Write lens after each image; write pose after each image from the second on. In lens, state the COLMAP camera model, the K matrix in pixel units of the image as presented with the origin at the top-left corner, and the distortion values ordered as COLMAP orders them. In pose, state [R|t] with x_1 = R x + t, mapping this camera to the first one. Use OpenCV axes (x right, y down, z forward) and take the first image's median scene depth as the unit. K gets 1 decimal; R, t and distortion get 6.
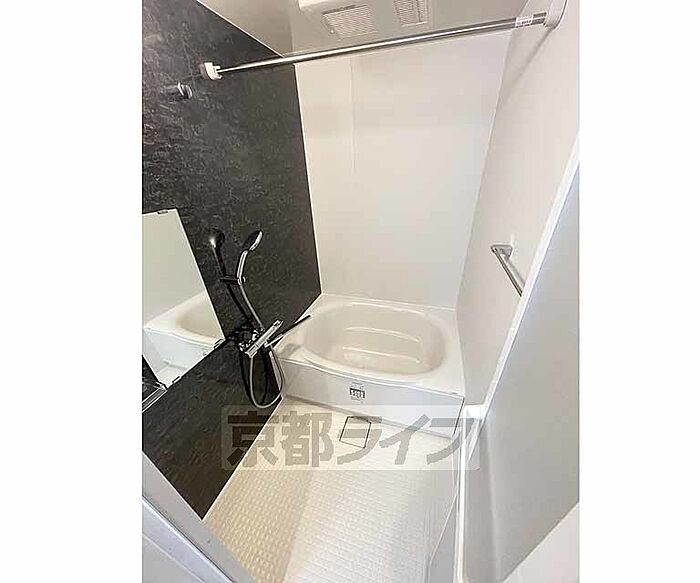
lens RADIAL K [[236.0, 0, 360.7], [0, 236.0, 291.3], [0, 0, 1]] dist [0.000464, 0.000040]
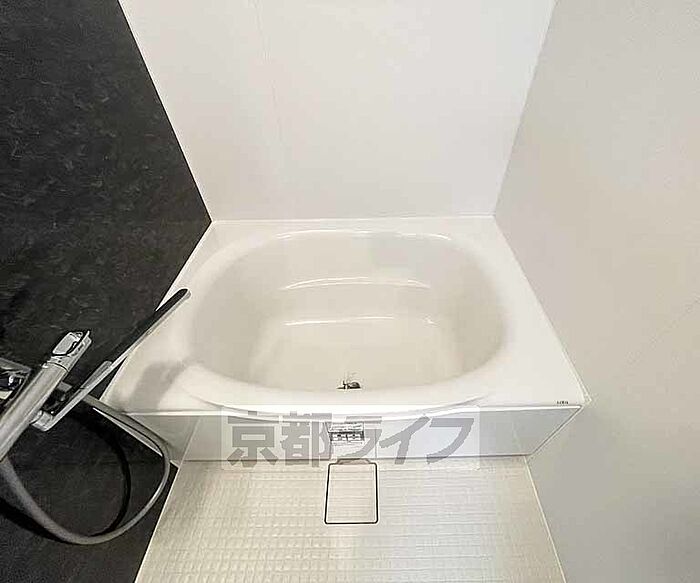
lens RADIAL K [[341.3, 0, 362.4], [0, 341.3, 291.0], [0, 0, 1]] dist [0.000254, 0.000300]
pose [[0.964325, -0.186632, 0.187739, -0.052540], [0.137008, 0.958688, 0.249291, 0.012195], [-0.226509, -0.214676, 0.950057, 0.426316]]
